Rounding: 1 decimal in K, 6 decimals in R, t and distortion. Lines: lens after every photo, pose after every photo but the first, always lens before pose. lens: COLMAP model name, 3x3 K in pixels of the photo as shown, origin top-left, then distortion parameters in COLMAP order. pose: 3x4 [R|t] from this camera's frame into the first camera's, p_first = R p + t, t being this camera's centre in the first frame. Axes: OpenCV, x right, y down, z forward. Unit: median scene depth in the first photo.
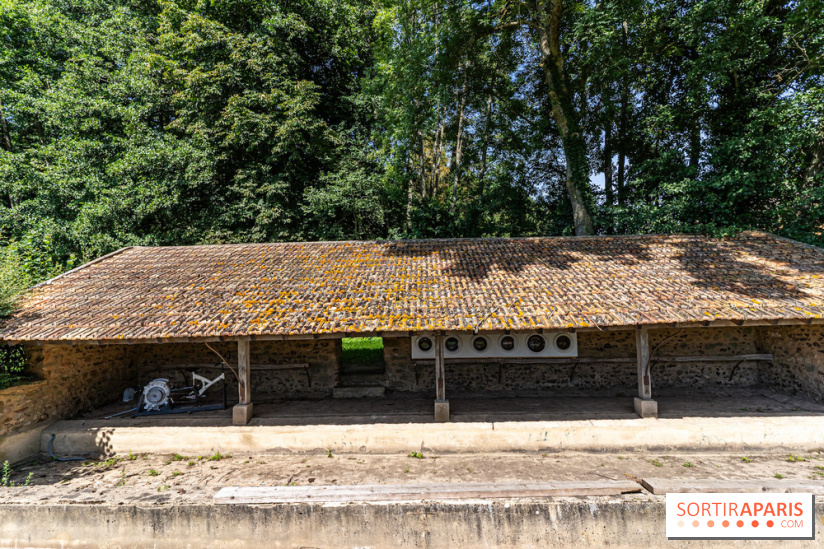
lens RADIAL K [[378.1, 0, 416.2], [0, 378.1, 272.7], [0, 0, 1]] dist [-0.000034, -0.000643]
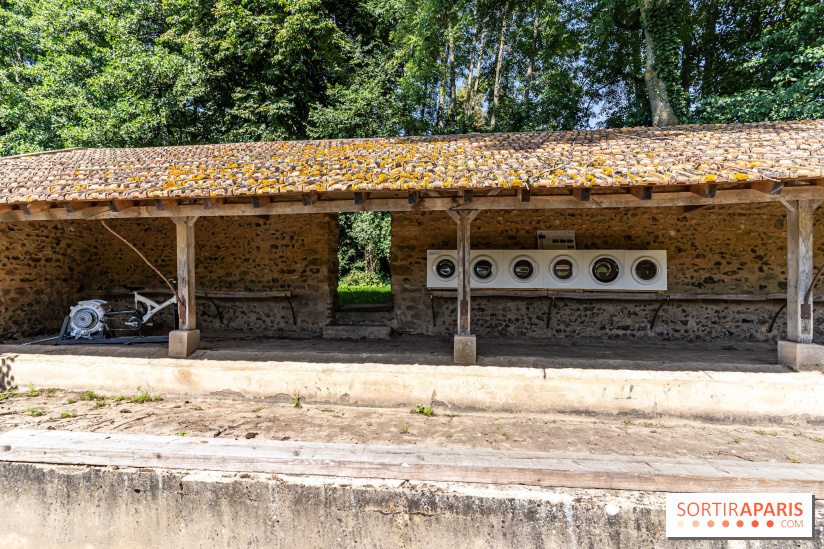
lens RADIAL K [[378.1, 0, 416.2], [0, 378.1, 272.7], [0, 0, 1]] dist [-0.000034, -0.000643]
pose [[0.996206, 0.023688, -0.083744, 0.035479], [-0.019357, 0.998451, 0.052153, 0.200692], [0.084850, -0.050334, 0.995122, 0.343085]]
